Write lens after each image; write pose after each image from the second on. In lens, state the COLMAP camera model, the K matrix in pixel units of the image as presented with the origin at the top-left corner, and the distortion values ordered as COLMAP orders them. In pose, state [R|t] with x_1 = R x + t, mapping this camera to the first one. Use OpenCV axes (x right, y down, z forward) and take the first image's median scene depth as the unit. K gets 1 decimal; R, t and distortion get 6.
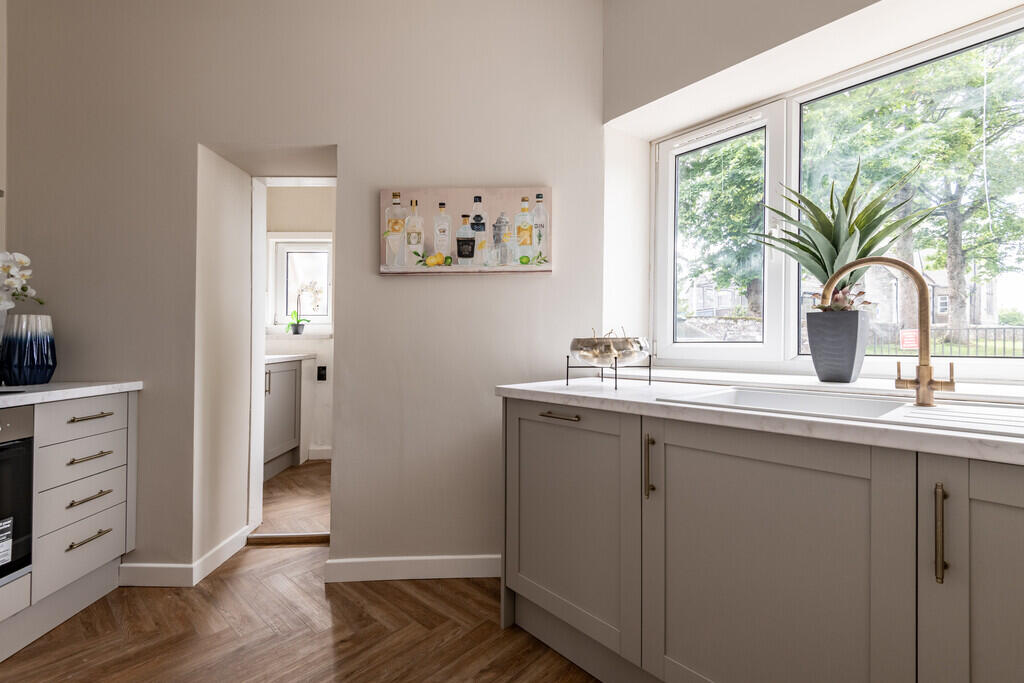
lens RADIAL K [[465.8, 0, 512.7], [0, 465.8, 329.5], [0, 0, 1]] dist [0.007925, -0.009803]
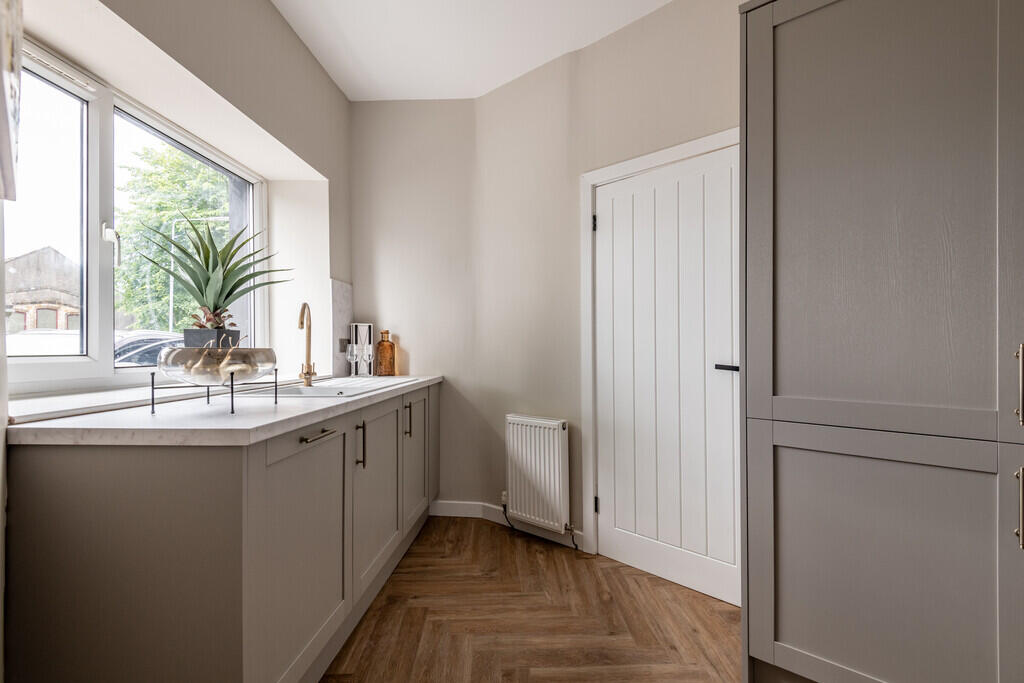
lens RADIAL K [[467.7, 0, 493.5], [0, 467.7, 354.6], [0, 0, 1]] dist [-0.000036, -0.000020]
pose [[-0.682376, 0.005909, 0.730978, -0.551706], [-0.003733, 0.999926, -0.011568, 0.031235], [-0.730992, -0.010623, -0.682303, 0.969877]]
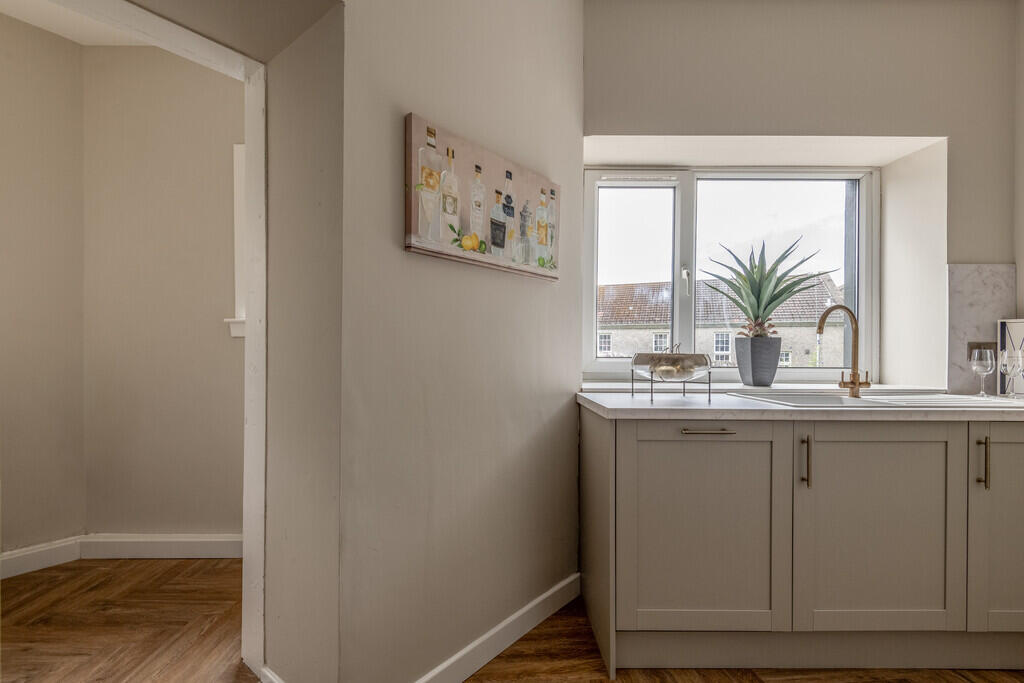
lens RADIAL K [[467.7, 0, 493.5], [0, 467.7, 354.6], [0, 0, 1]] dist [-0.000036, -0.000020]
pose [[0.657631, 0.008955, 0.753287, -0.686647], [-0.028549, 0.999507, 0.013041, 0.014374], [-0.752799, -0.030082, 0.657563, 0.491141]]
